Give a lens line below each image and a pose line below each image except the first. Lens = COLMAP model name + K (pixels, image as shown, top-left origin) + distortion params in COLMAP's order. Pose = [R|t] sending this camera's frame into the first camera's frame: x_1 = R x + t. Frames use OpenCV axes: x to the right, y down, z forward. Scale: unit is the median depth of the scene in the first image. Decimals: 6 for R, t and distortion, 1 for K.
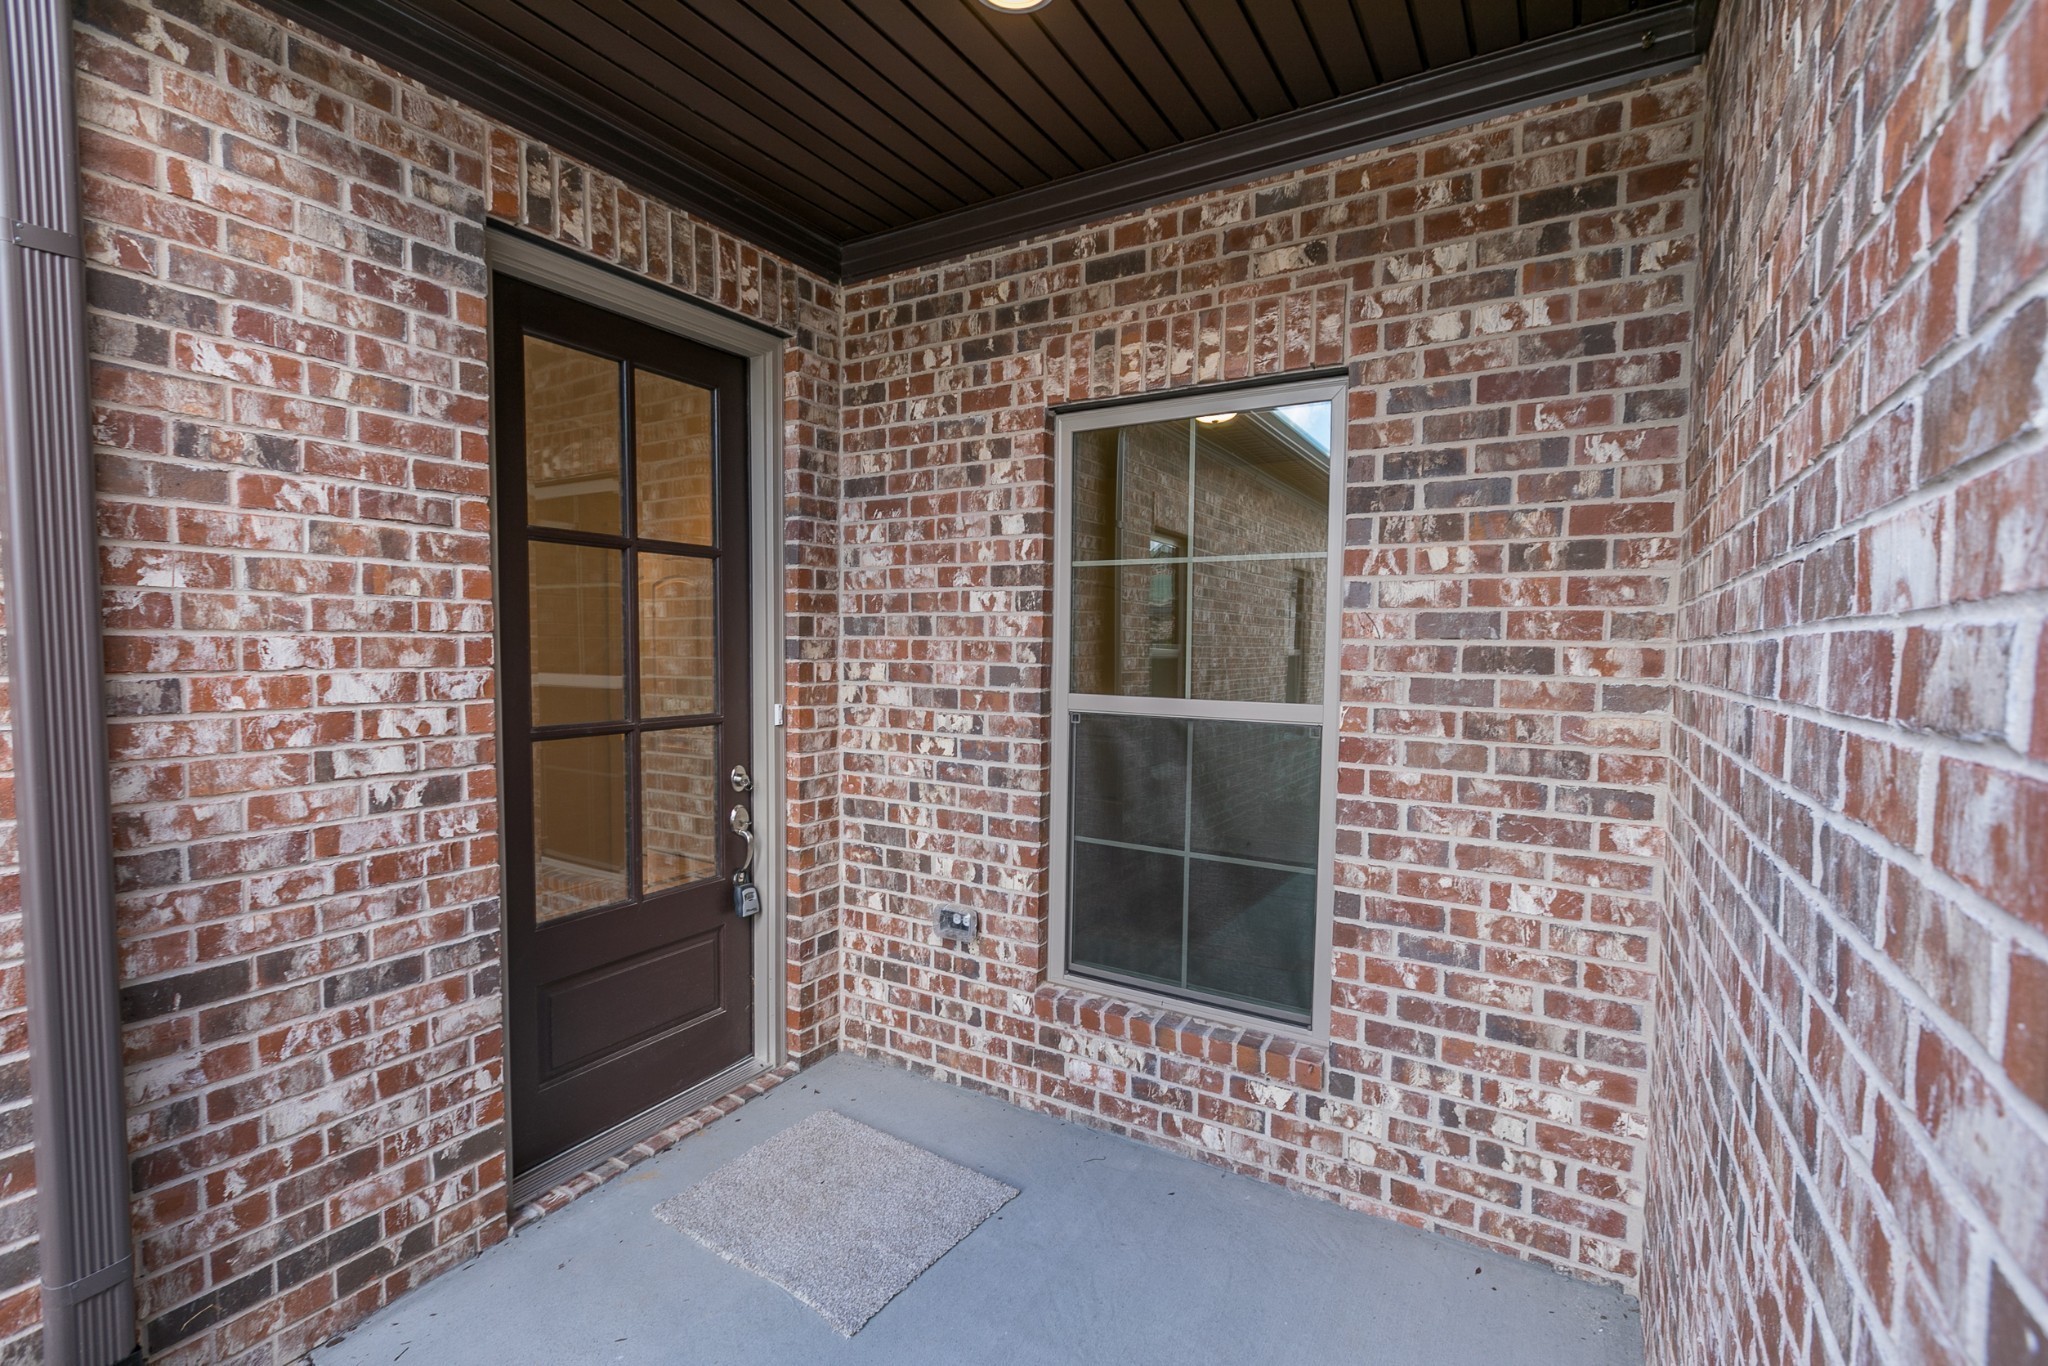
lens RADIAL K [[919.4, 0, 1008.3], [0, 919.4, 687.5], [0, 0, 1]] dist [0.009207, -0.002572]
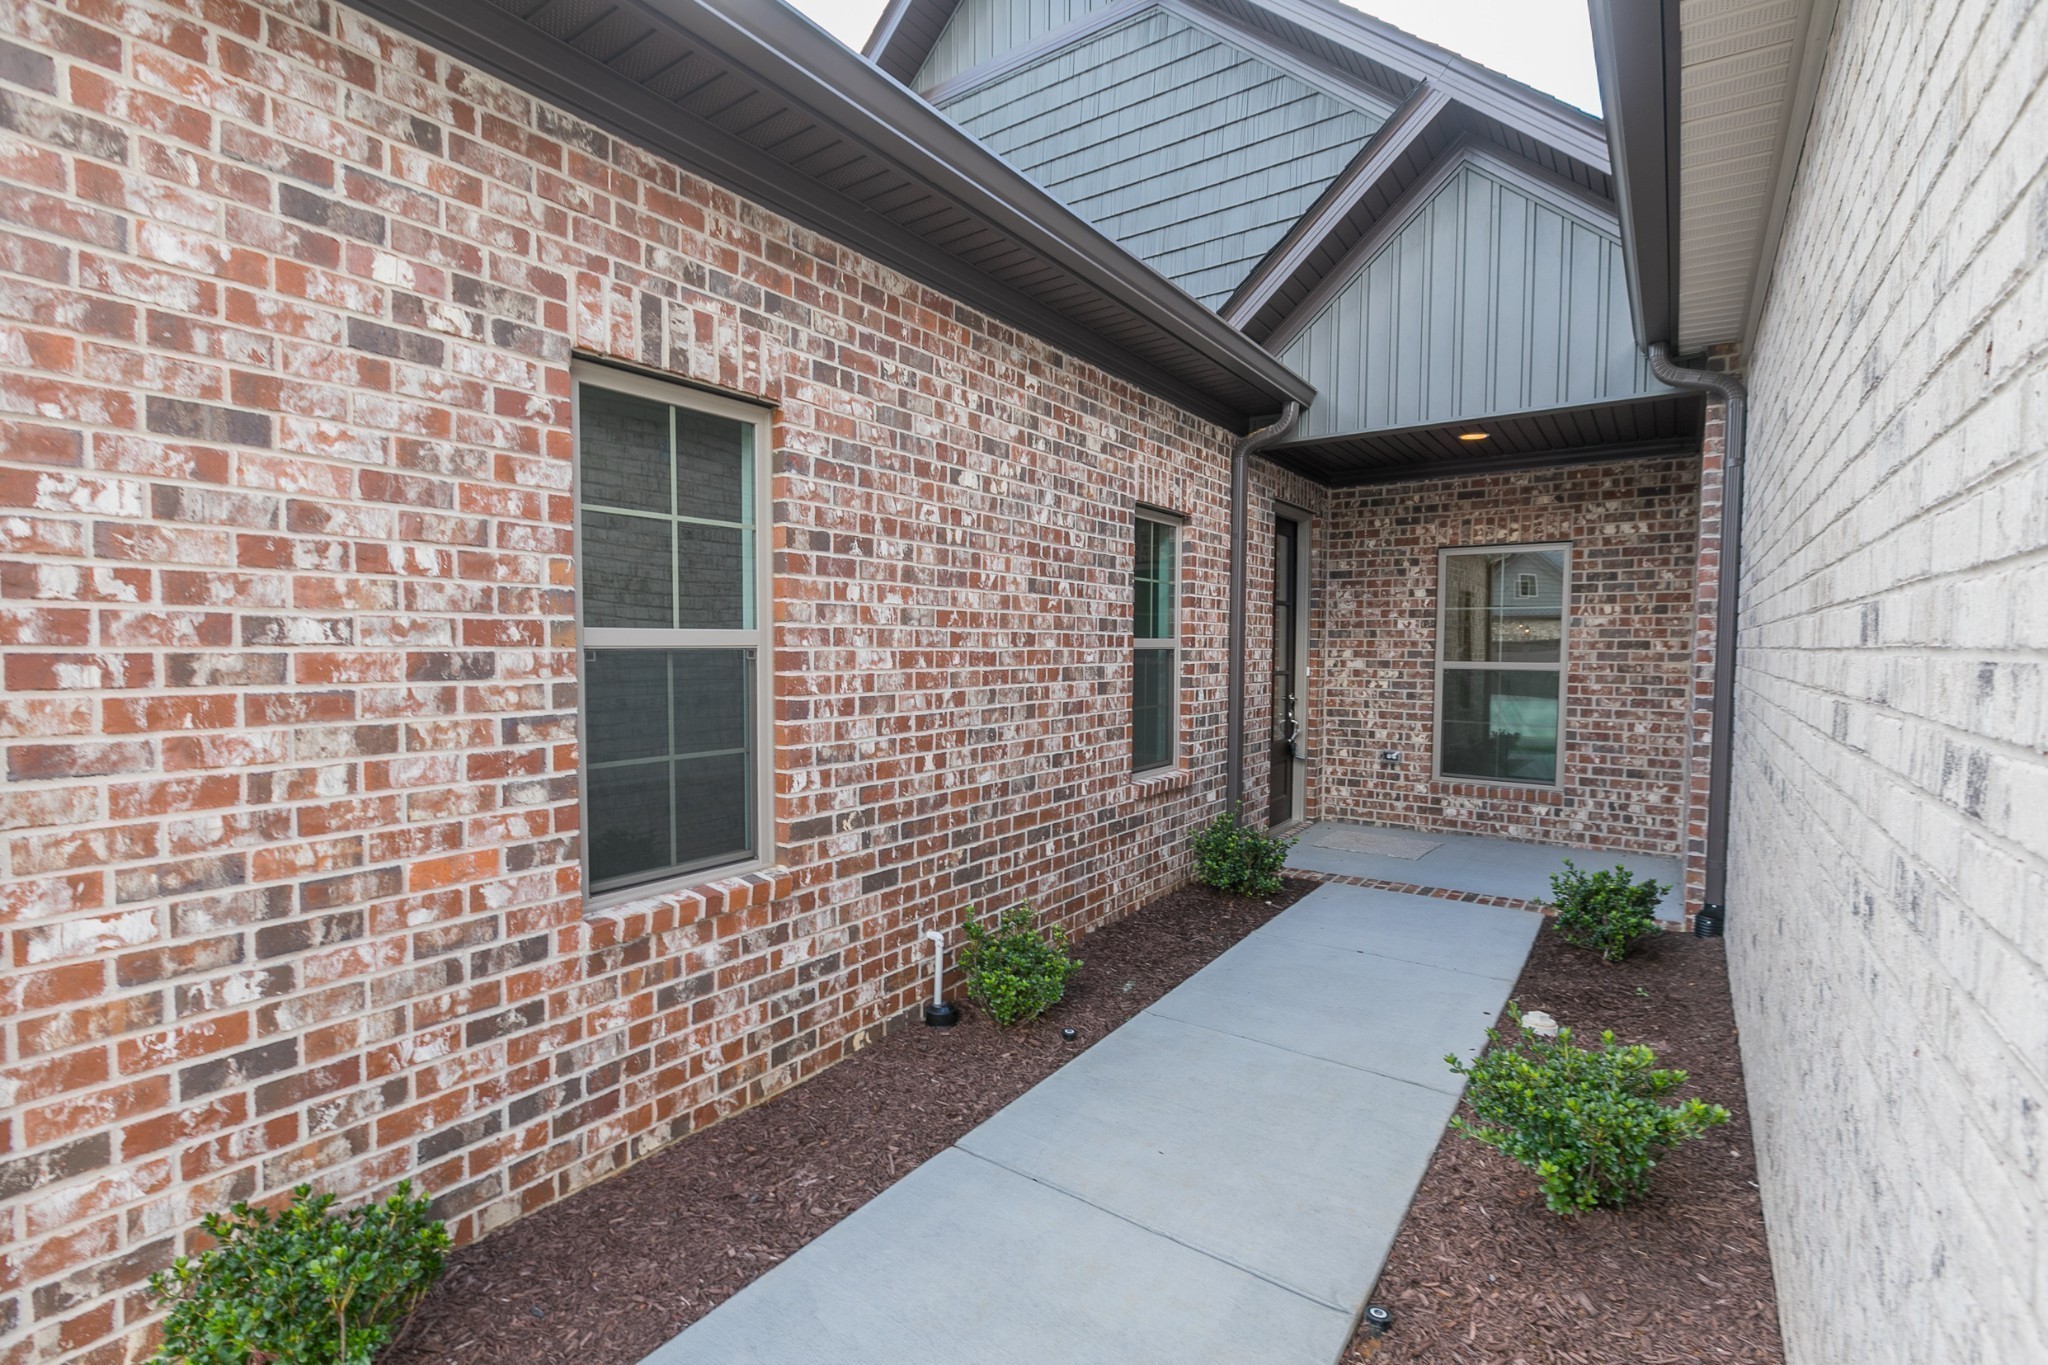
lens RADIAL K [[919.4, 0, 1012.8], [0, 919.4, 684.4], [0, 0, 1]] dist [0.009207, -0.002572]
pose [[0.996858, -0.002060, -0.079183, -1.047503], [0.001591, 0.999981, -0.005978, 0.096188], [0.079194, 0.005833, 0.996842, -1.824590]]
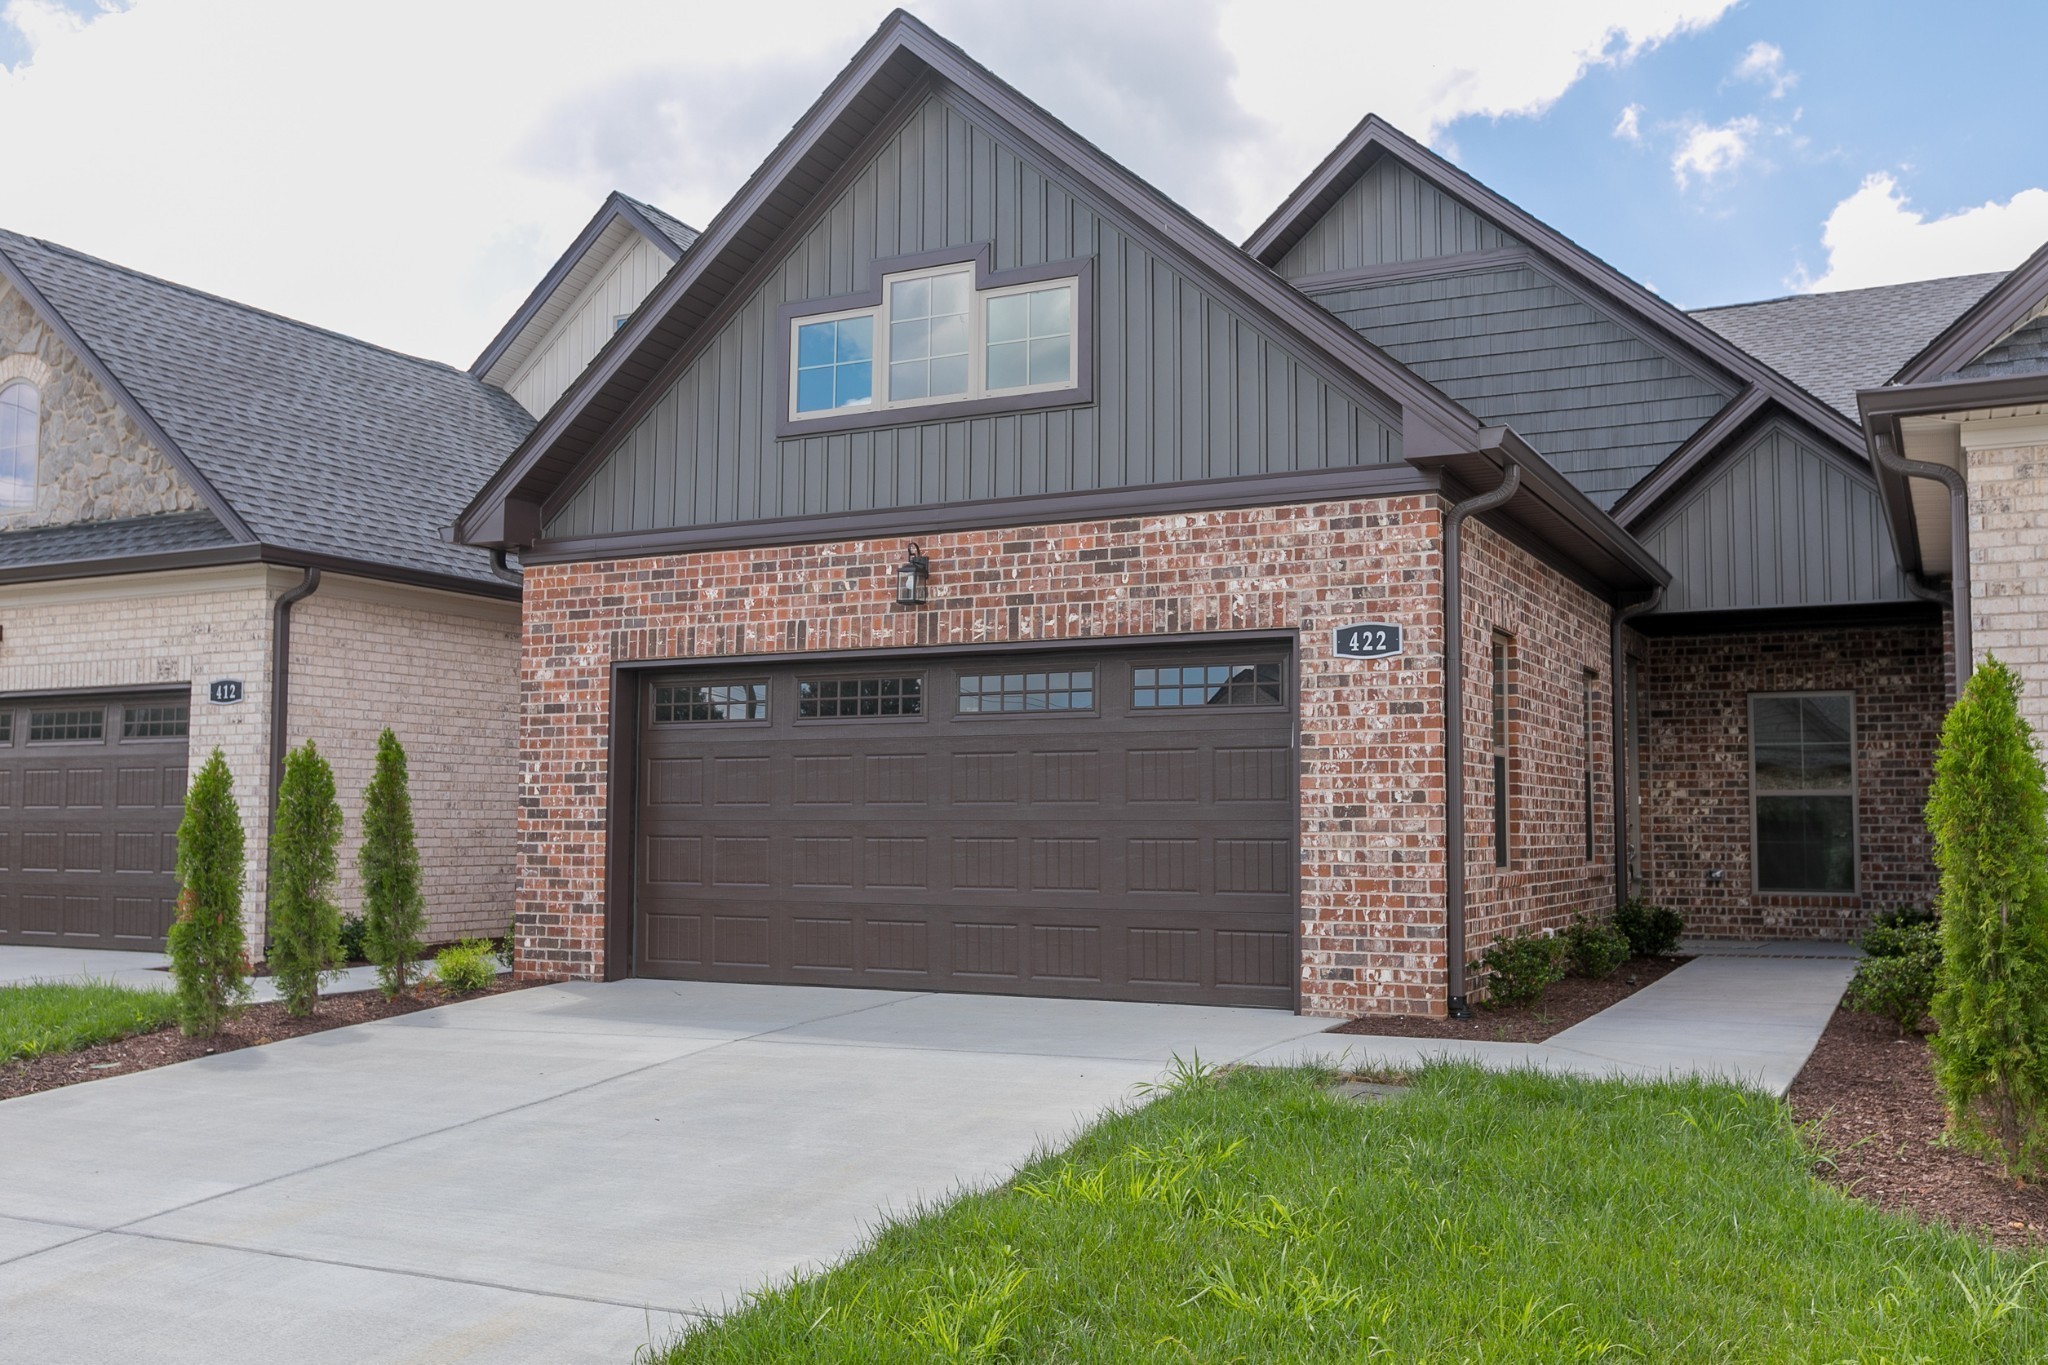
lens RADIAL K [[1856.5, 0, 1040.6], [0, 1856.5, 687.9], [0, 0, 1]] dist [0.032881, -0.010018]
pose [[0.996241, -0.003108, 0.086574, -3.095064], [0.013742, 0.992373, -0.122504, 0.435080], [-0.085533, 0.123234, 0.988685, -5.338121]]
